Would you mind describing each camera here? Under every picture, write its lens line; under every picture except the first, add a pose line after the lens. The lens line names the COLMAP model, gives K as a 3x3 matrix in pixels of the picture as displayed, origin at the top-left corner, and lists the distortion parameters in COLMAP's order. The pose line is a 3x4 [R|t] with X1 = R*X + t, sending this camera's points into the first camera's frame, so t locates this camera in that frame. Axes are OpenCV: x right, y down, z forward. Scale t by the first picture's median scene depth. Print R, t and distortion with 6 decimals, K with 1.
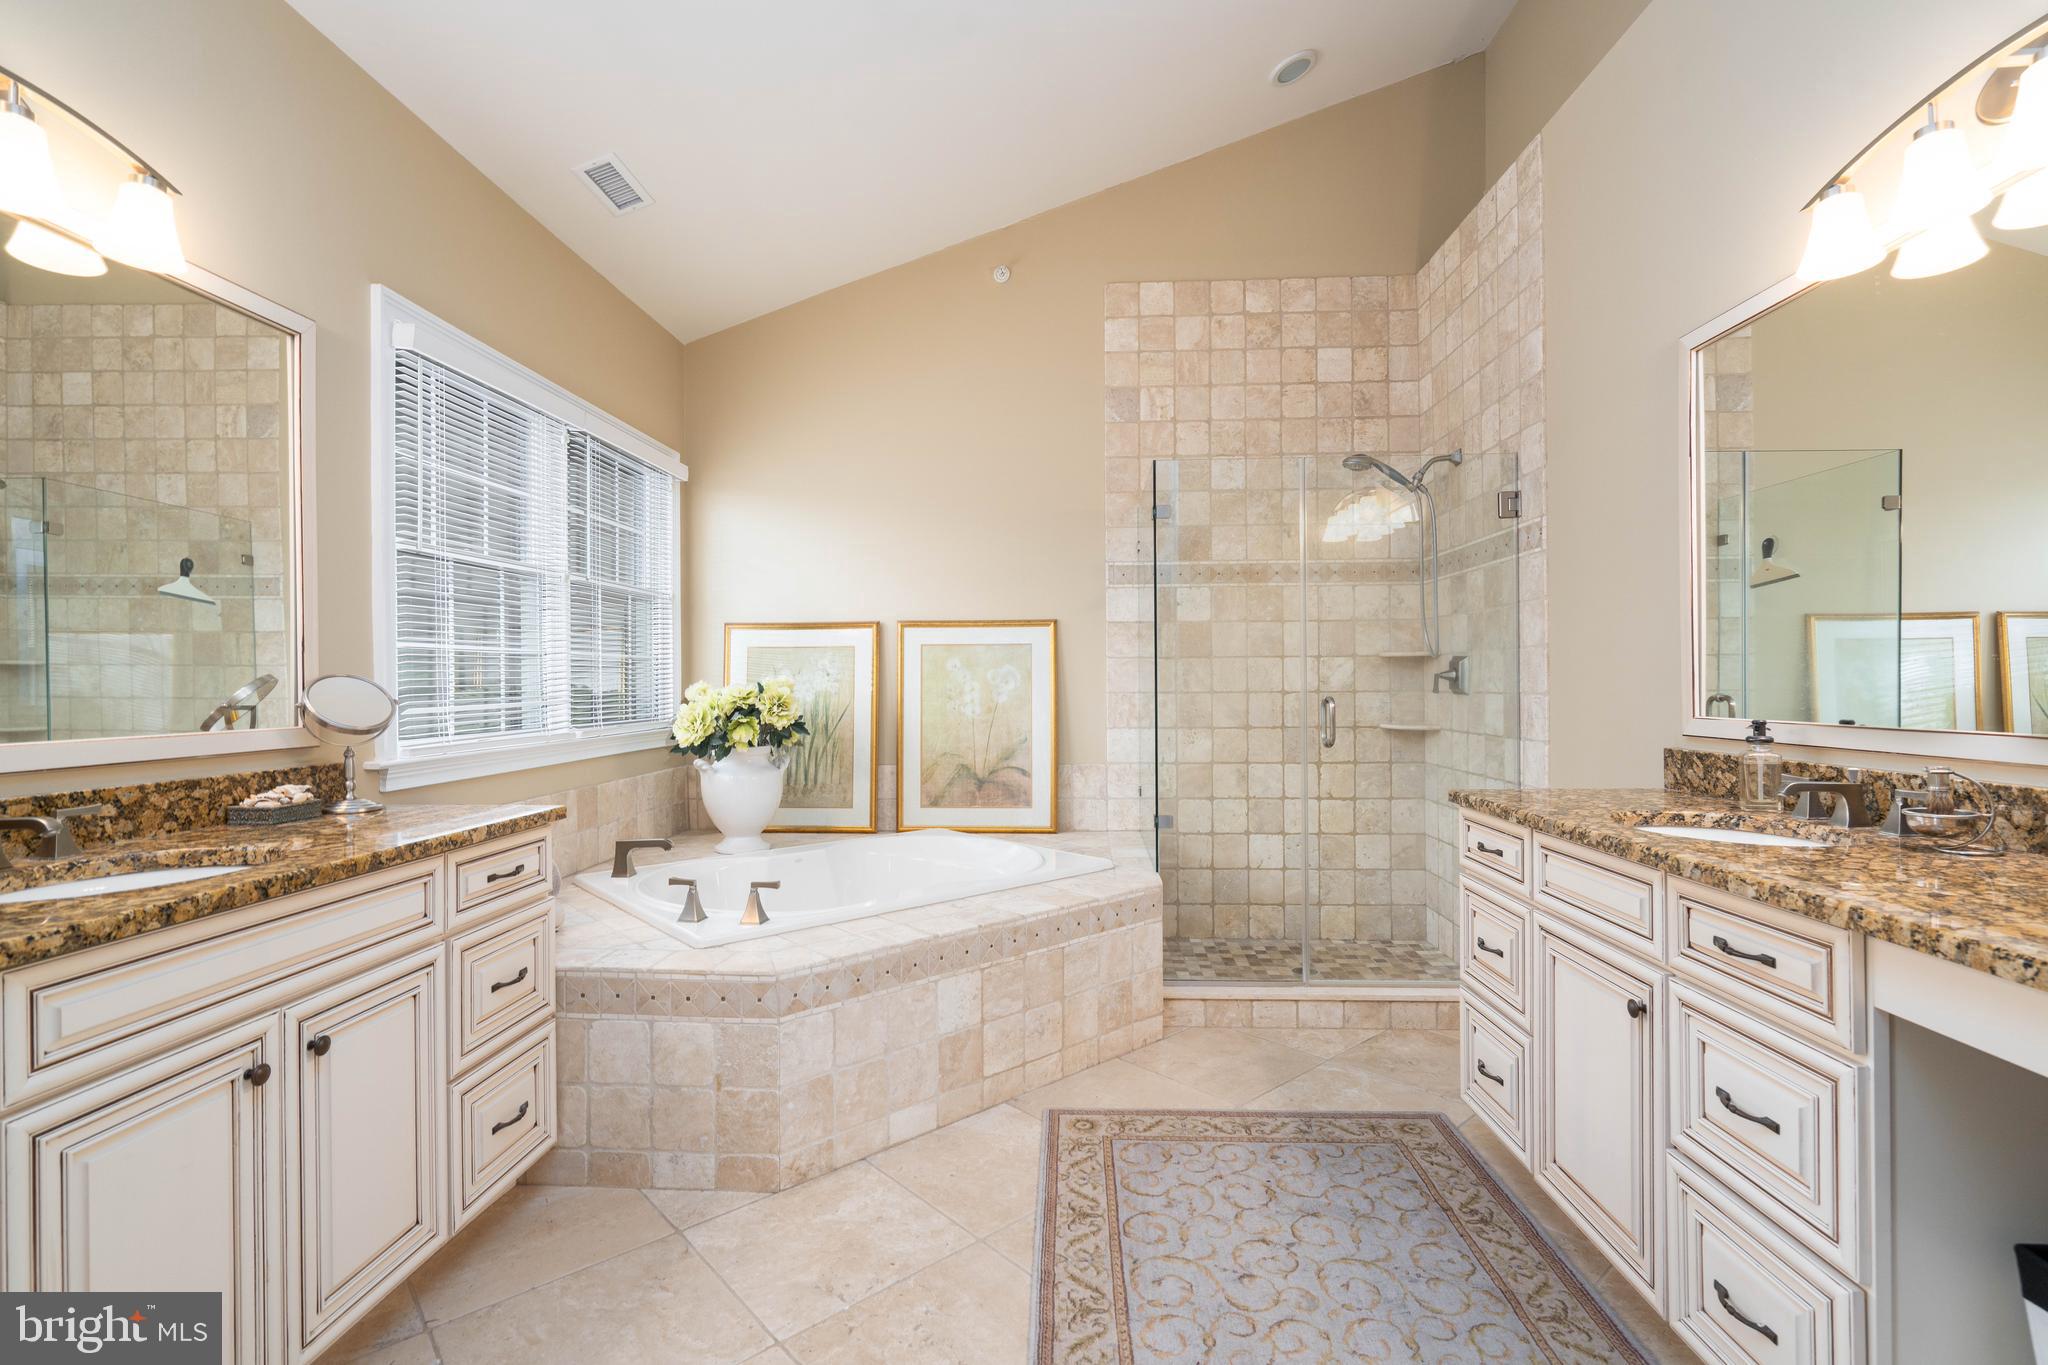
lens RADIAL K [[934.4, 0, 1029.4], [0, 934.4, 679.1], [0, 0, 1]] dist [-0.004784, 0.001961]
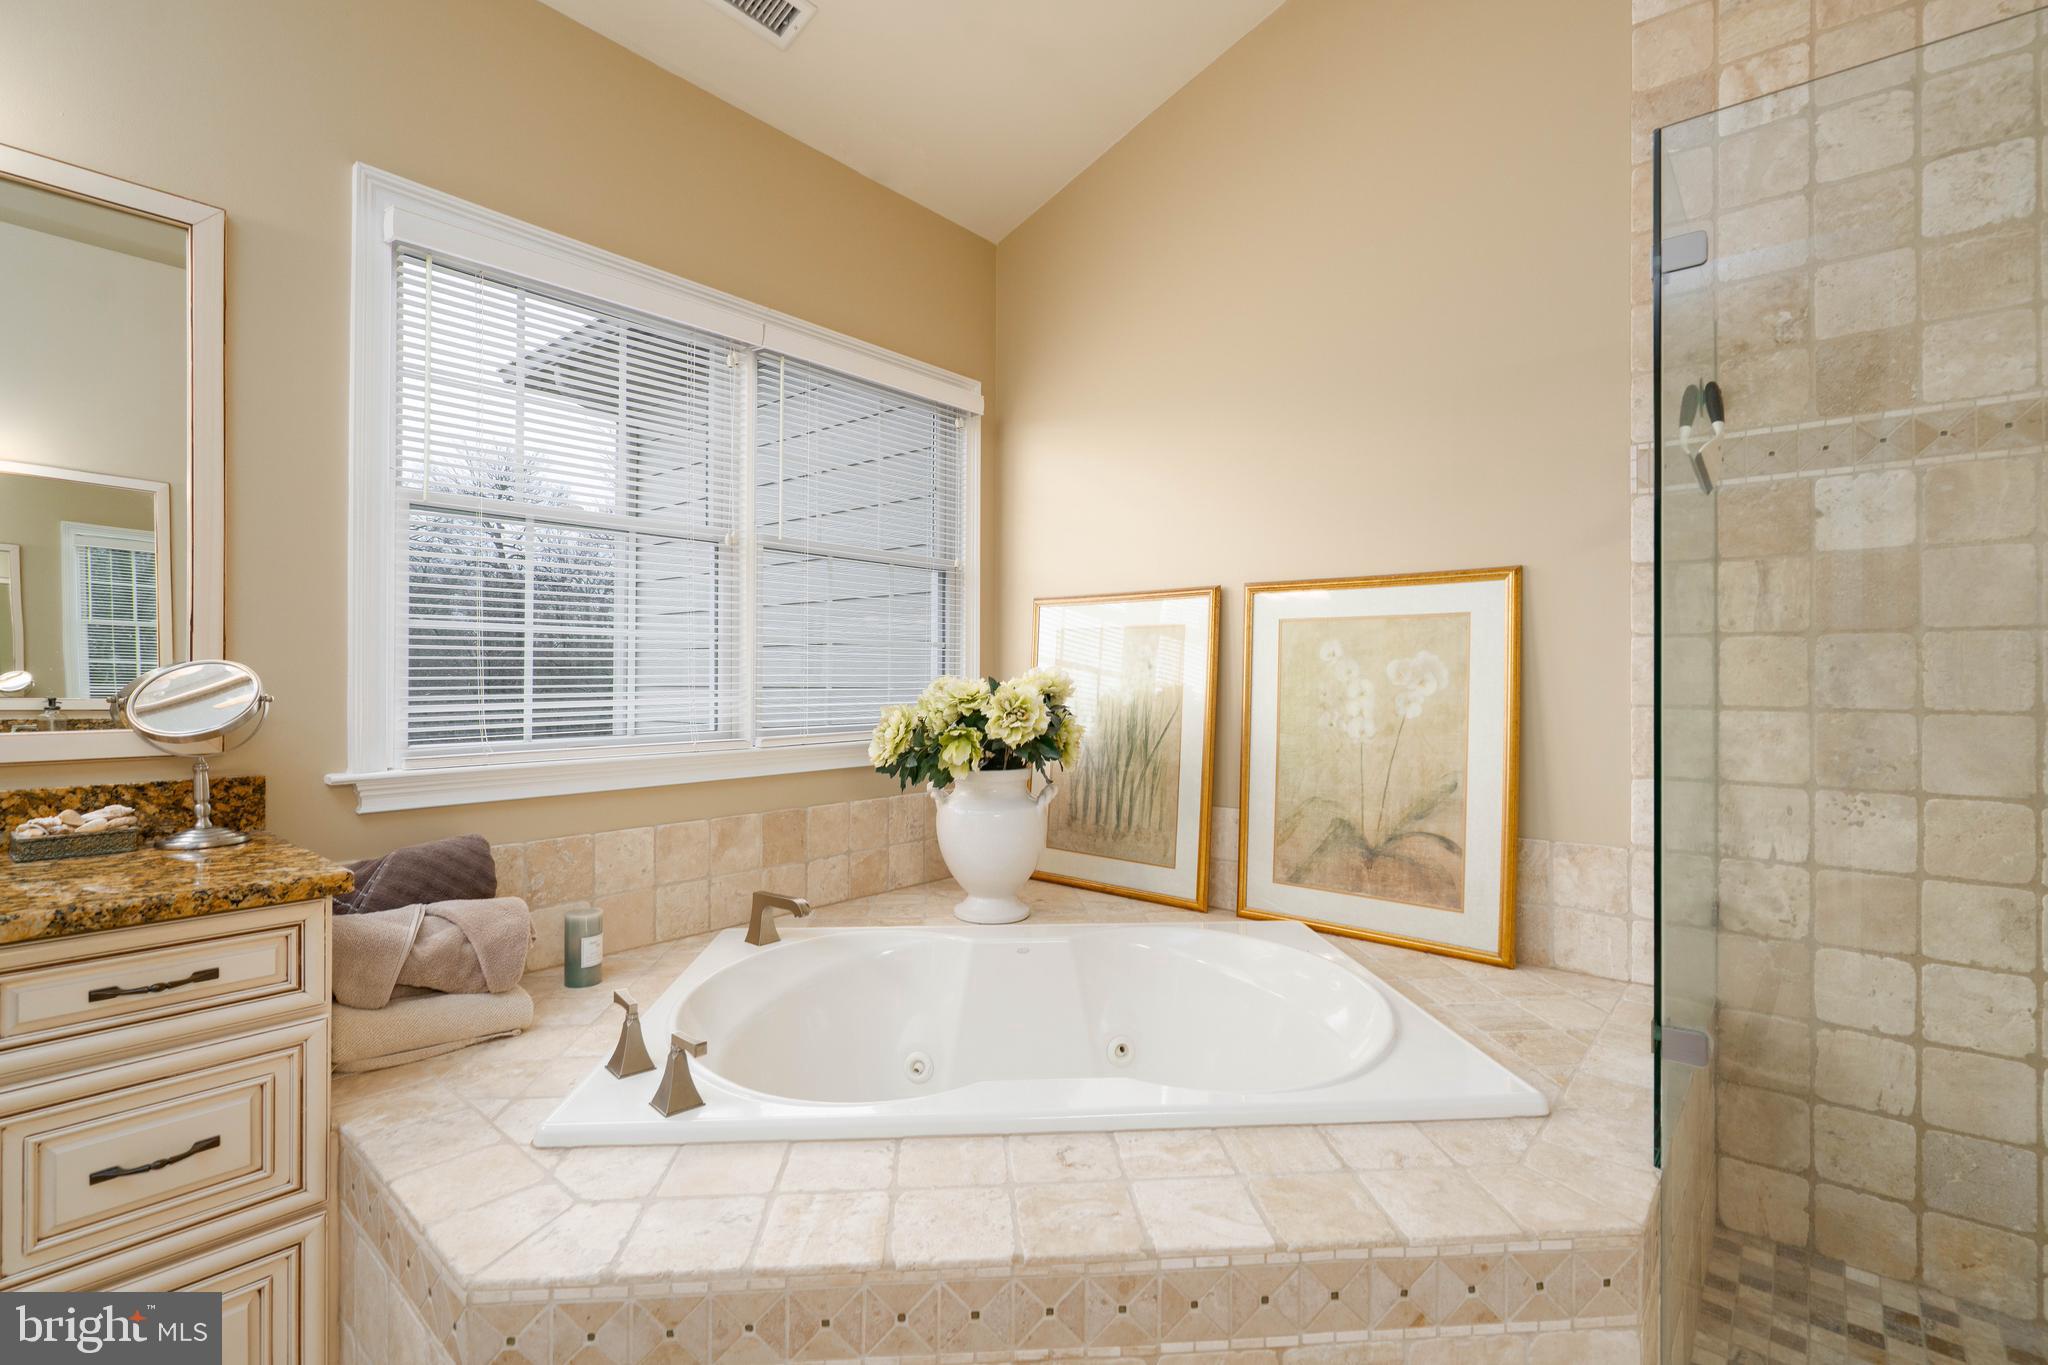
lens RADIAL K [[934.4, 0, 1015.8], [0, 934.4, 671.8], [0, 0, 1]] dist [-0.004784, 0.001961]
pose [[0.796572, 0.005851, -0.604516, 0.123219], [-0.007639, 0.999971, -0.000387, -0.000776], [0.604496, 0.004927, 0.796593, 0.406822]]
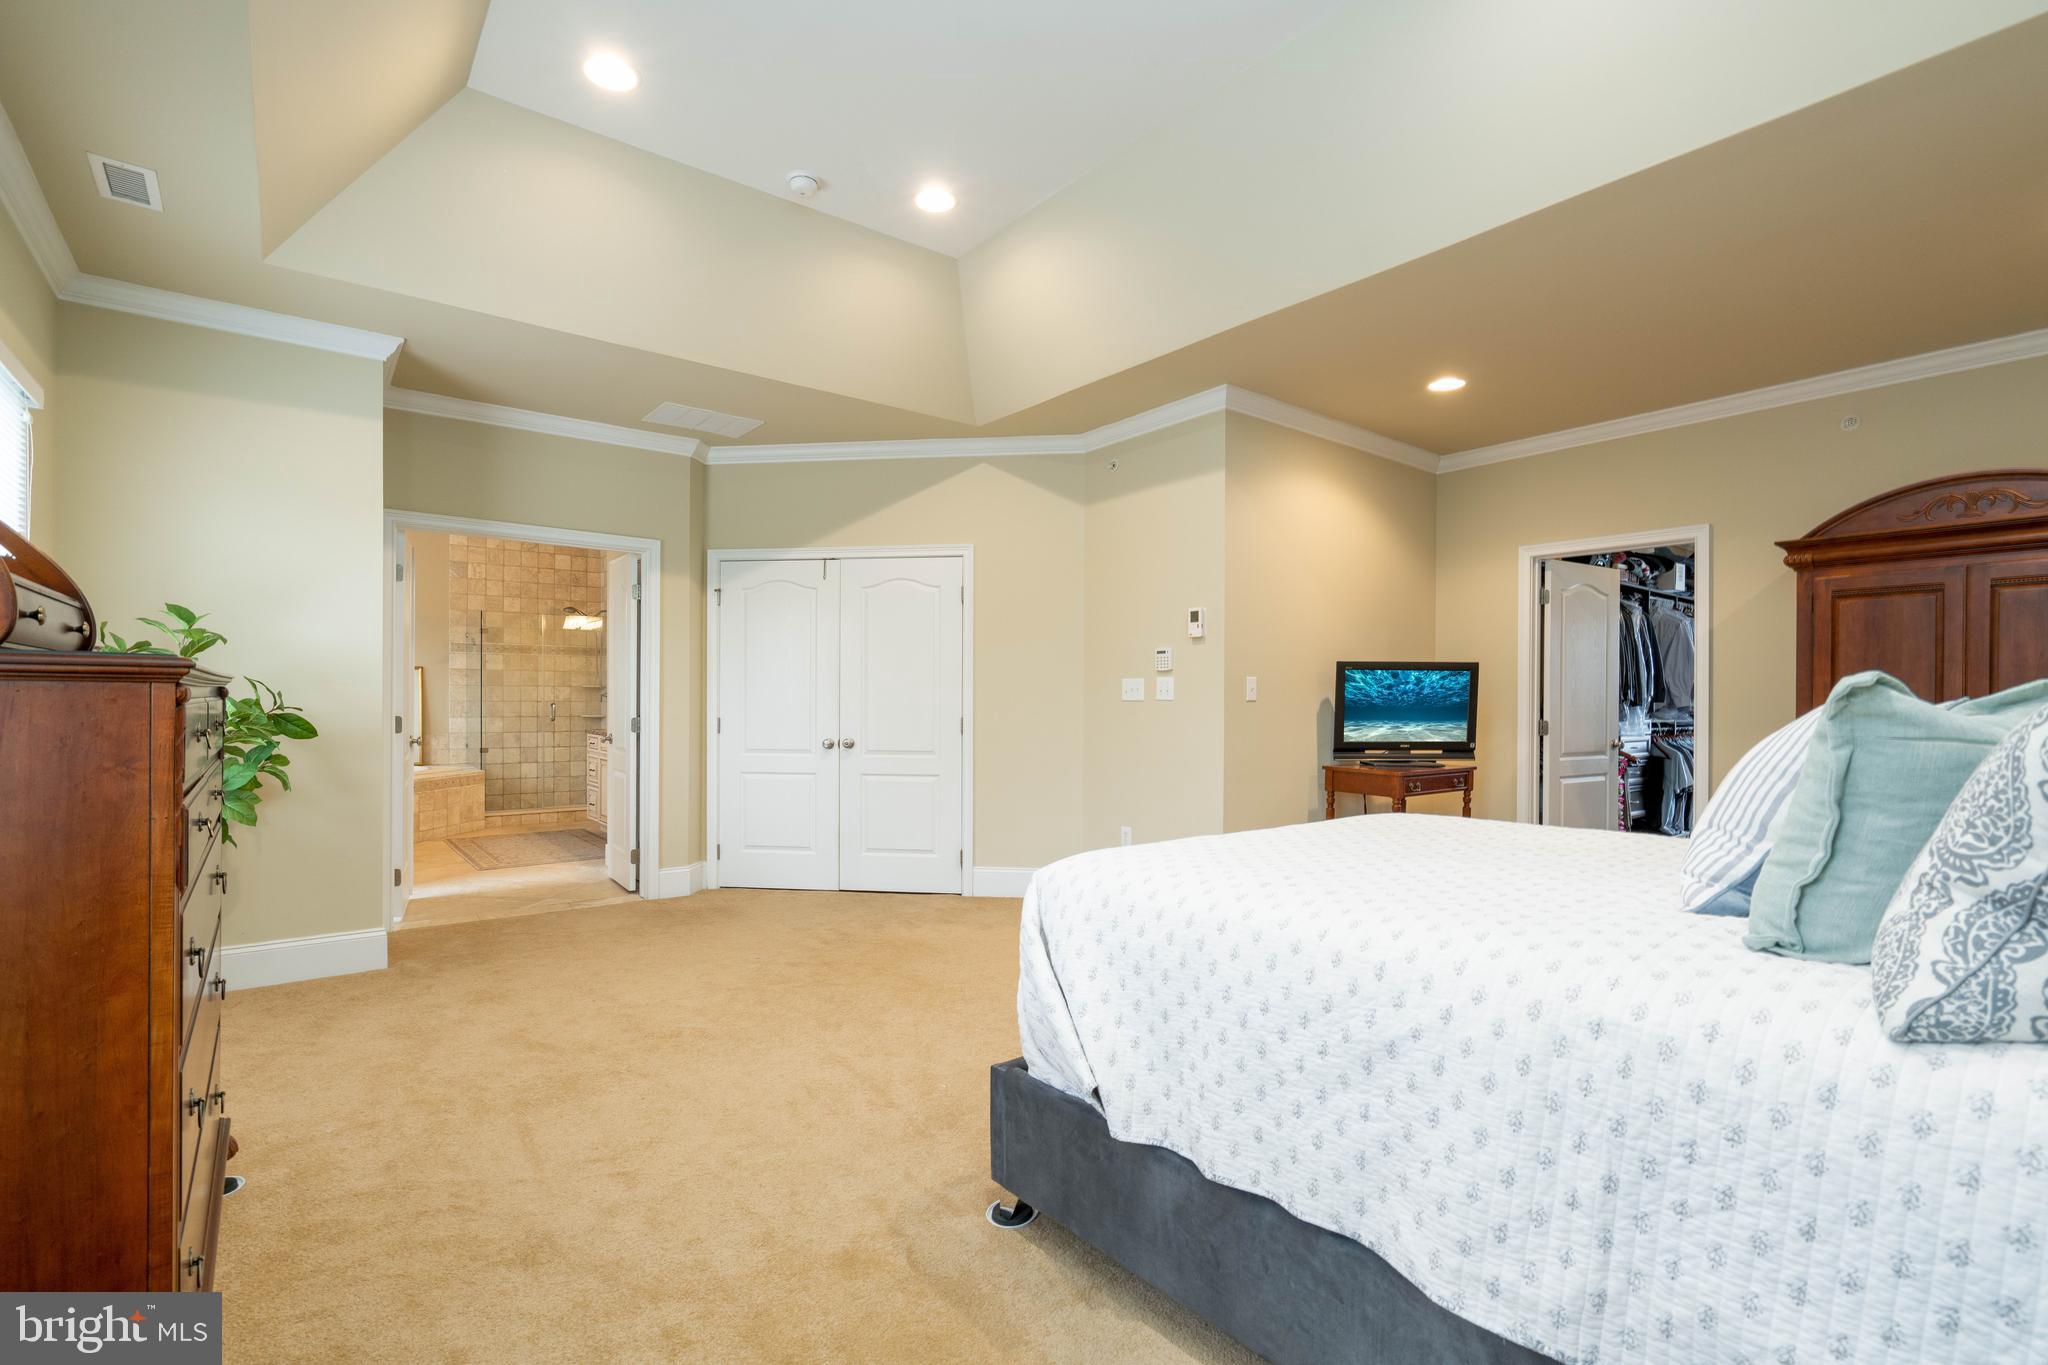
lens RADIAL K [[934.4, 0, 1019.0], [0, 934.4, 703.1], [0, 0, 1]] dist [-0.004784, 0.001961]
pose [[0.754011, 0.005784, 0.656836, -0.346310], [-0.010507, 0.999939, 0.003256, -0.002139], [-0.656778, -0.009357, 0.754026, -1.518824]]
